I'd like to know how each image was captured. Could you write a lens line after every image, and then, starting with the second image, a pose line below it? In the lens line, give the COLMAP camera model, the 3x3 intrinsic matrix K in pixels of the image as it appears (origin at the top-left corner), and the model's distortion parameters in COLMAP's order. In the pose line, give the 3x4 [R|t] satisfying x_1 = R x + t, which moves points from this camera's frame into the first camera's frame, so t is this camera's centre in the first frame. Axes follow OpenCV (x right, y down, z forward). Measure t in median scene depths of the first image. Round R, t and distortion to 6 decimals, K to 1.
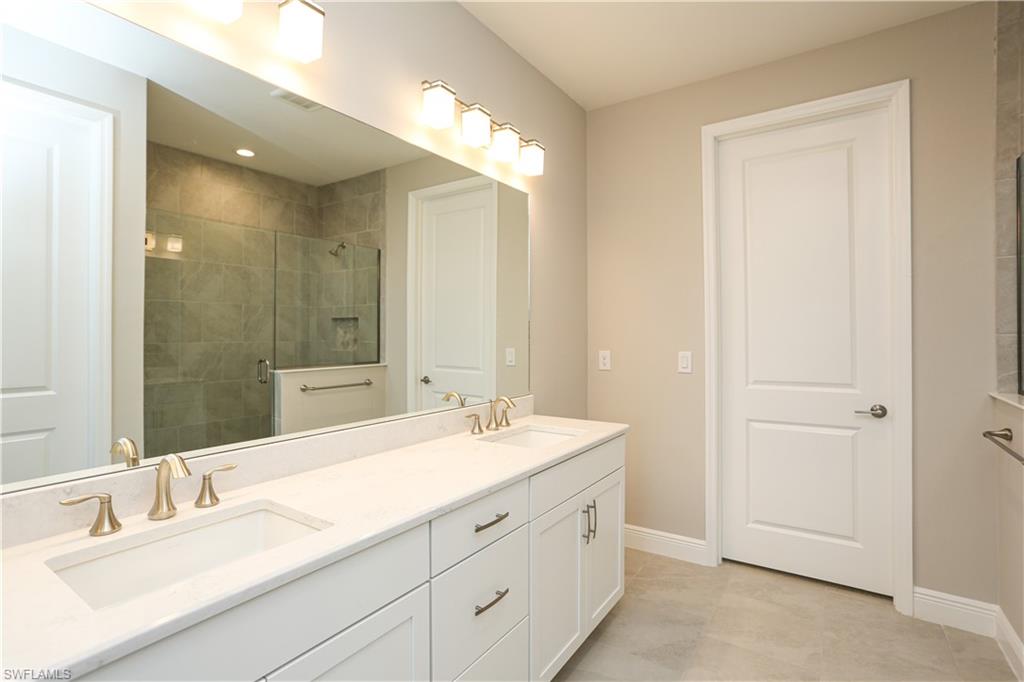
lens RADIAL K [[497.7, 0, 513.7], [0, 497.7, 332.5], [0, 0, 1]] dist [-0.053754, 0.028500]
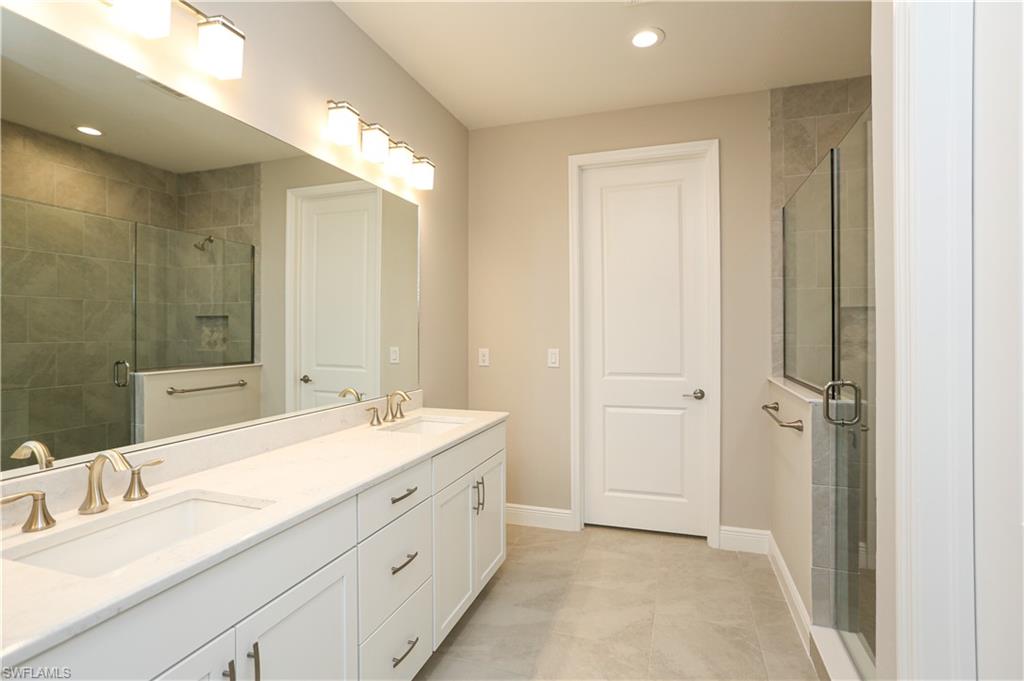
lens RADIAL K [[494.7, 0, 520.2], [0, 494.7, 331.8], [0, 0, 1]] dist [-0.055457, 0.031247]
pose [[0.961647, 0.000764, 0.274289, -0.052098], [-0.001579, 0.999995, 0.002748, -0.004996], [-0.274286, -0.003075, 0.961643, -0.104541]]
